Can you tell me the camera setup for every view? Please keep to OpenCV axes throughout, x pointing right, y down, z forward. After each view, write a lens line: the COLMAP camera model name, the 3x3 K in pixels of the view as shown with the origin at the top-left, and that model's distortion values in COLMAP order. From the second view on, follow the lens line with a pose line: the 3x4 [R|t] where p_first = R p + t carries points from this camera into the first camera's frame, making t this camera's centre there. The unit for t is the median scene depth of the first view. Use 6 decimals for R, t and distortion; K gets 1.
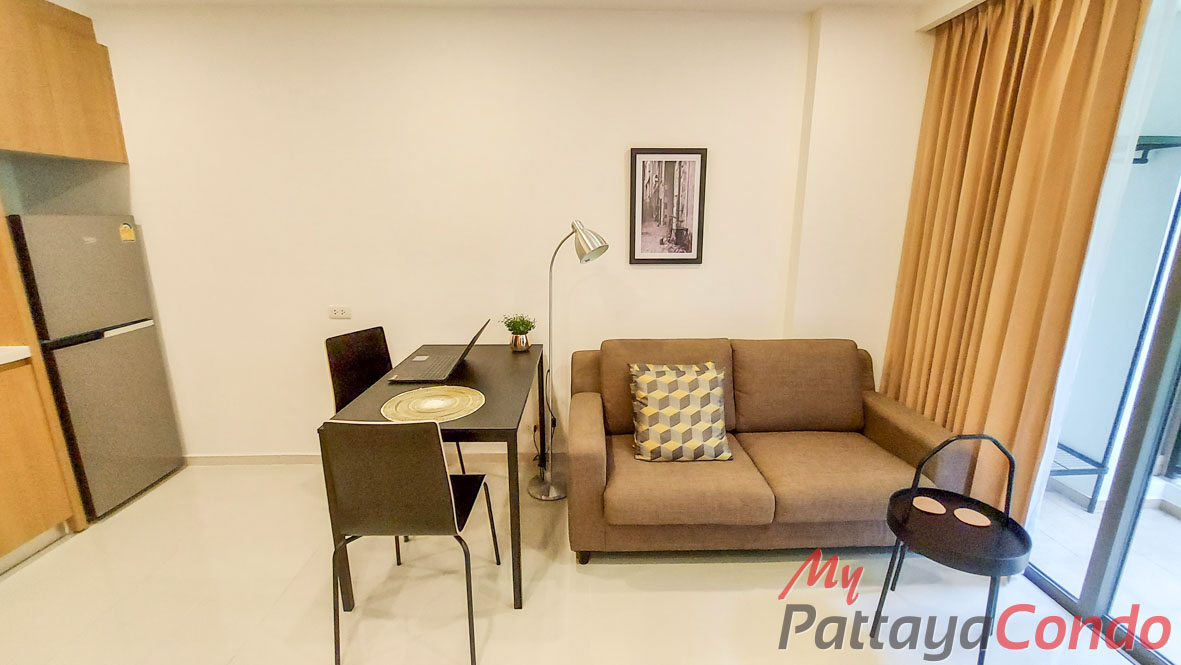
lens RADIAL K [[490.3, 0, 590.5], [0, 490.3, 332.5], [0, 0, 1]] dist [-0.013787, -0.000251]
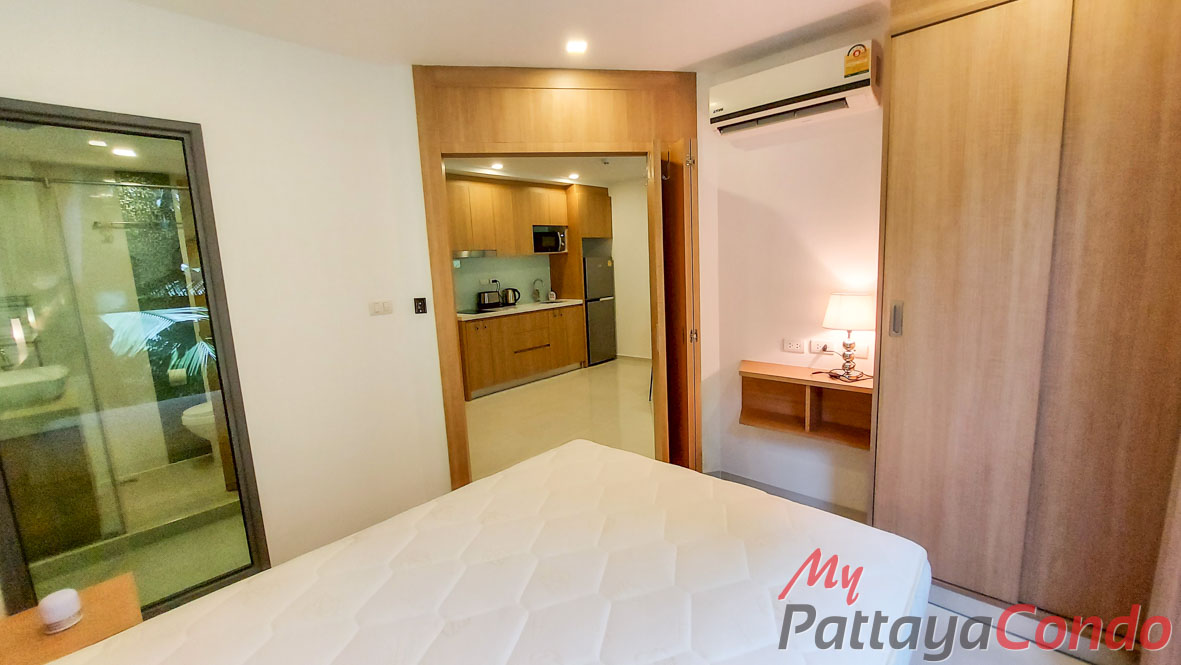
lens RADIAL K [[484.0, 0, 584.0], [0, 484.0, 308.5], [0, 0, 1]] dist [-0.048547, -0.000025]
pose [[0.719171, 0.032525, -0.694071, 0.770821], [-0.115685, 0.990567, -0.073449, 0.244523], [0.685135, 0.133116, 0.716150, -0.938945]]
